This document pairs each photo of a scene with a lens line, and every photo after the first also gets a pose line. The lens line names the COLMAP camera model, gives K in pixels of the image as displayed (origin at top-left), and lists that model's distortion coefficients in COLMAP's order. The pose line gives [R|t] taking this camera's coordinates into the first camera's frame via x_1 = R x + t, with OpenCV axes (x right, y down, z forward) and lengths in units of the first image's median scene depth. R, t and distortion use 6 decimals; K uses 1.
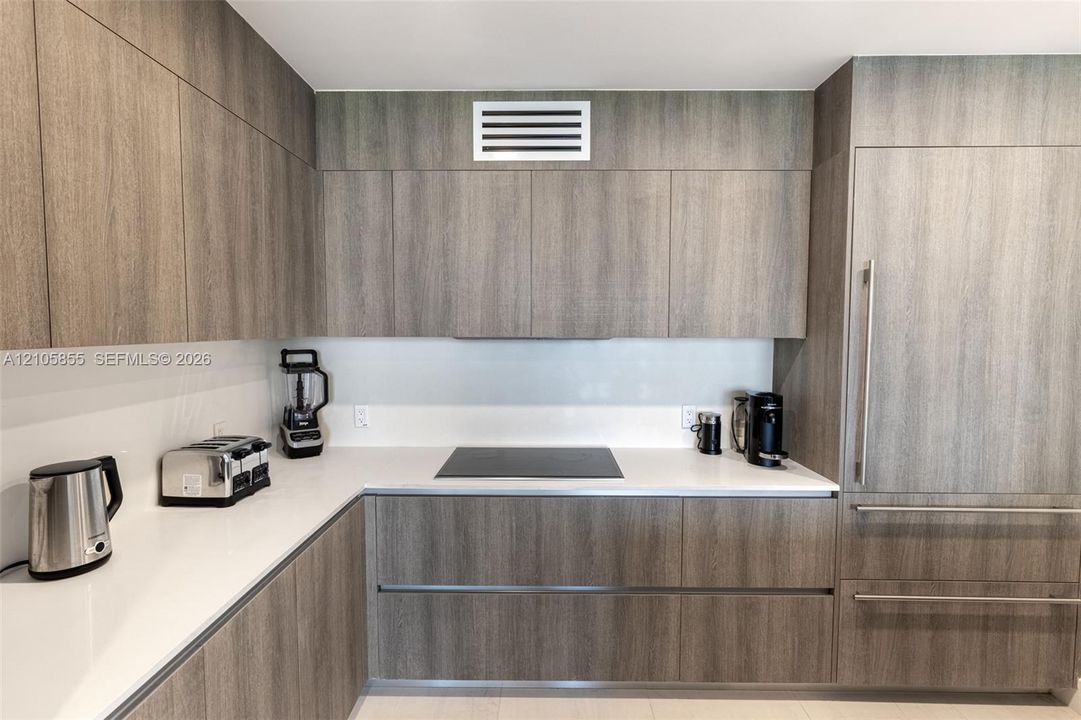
lens RADIAL K [[524.5, 0, 544.3], [0, 524.5, 357.8], [0, 0, 1]] dist [-0.005461, 0.000205]
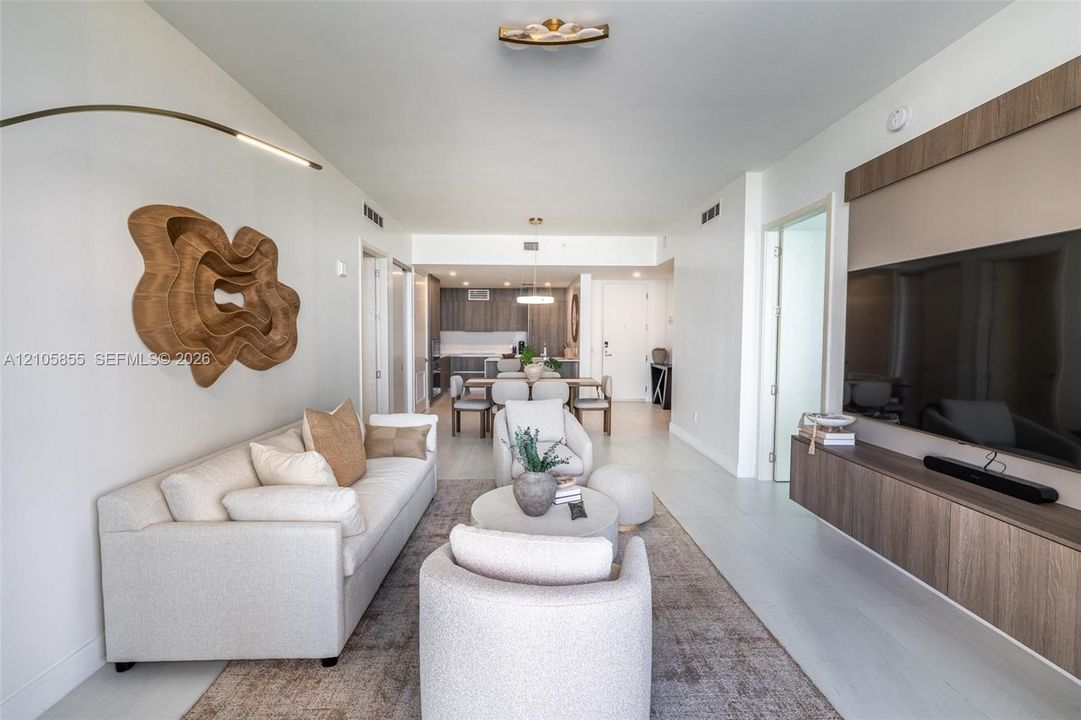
lens RADIAL K [[486.7, 0, 538.4], [0, 486.7, 357.8], [0, 0, 1]] dist [-0.000016, 0.001186]
pose [[0.998449, 0.000921, 0.055661, 0.328490], [-0.000625, 0.999986, -0.005318, 0.280573], [-0.055665, 0.005275, 0.998436, -4.306198]]
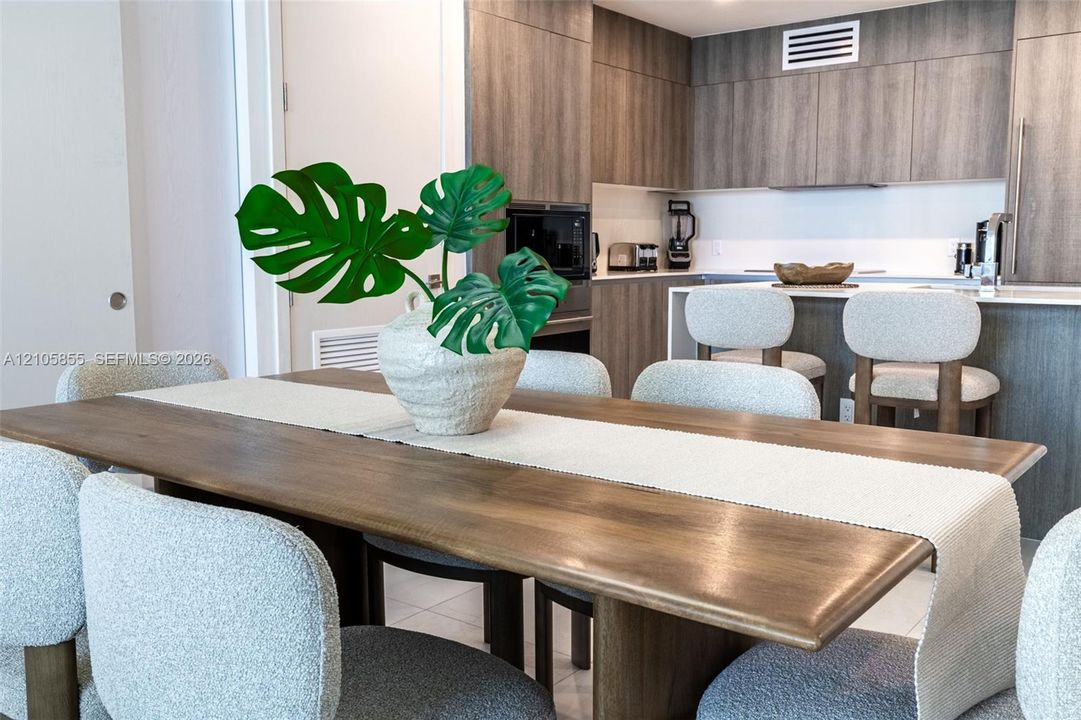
lens RADIAL K [[960.3, 0, 532.4], [0, 960.3, 348.8], [0, 0, 1]] dist [0.003880, 0.018496]
pose [[0.796499, 0.062434, -0.601408, 1.028362], [-0.030183, 0.997520, 0.063581, 0.282301], [0.603886, -0.032490, 0.796408, -1.717251]]
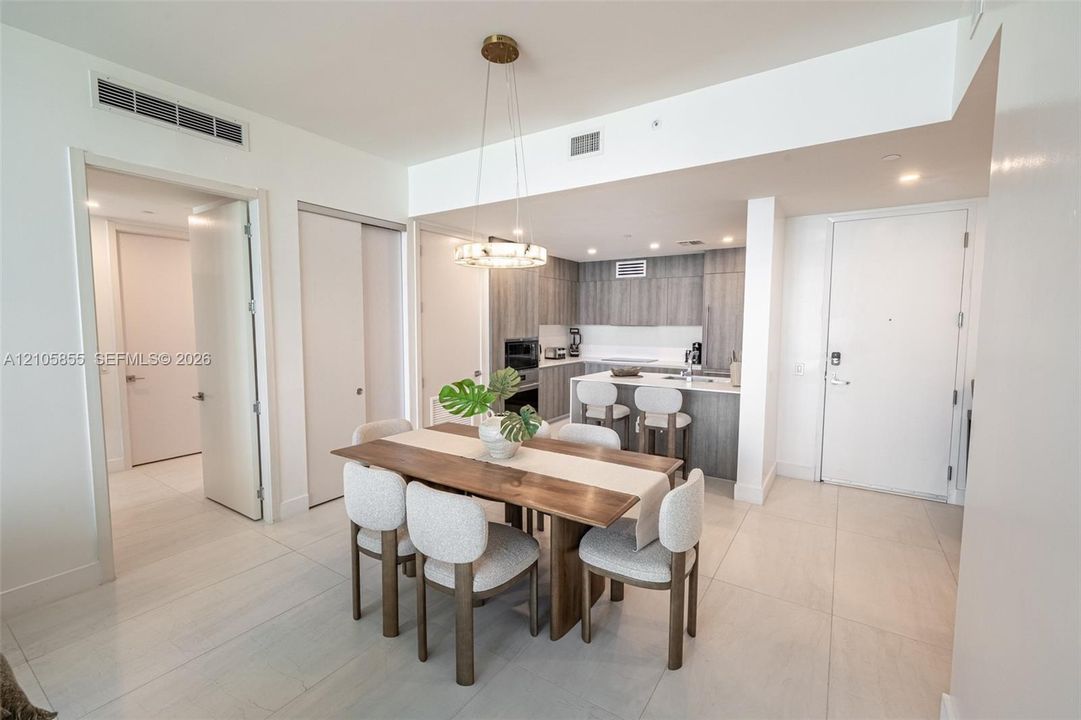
lens RADIAL K [[461.4, 0, 539.6], [0, 461.4, 358.6], [0, 0, 1]] dist [0.004340, -0.000844]
pose [[0.839726, 0.045543, -0.541097, 1.219975], [-0.031487, 0.998884, 0.035210, 0.102732], [0.542096, -0.012530, 0.840223, -2.079846]]
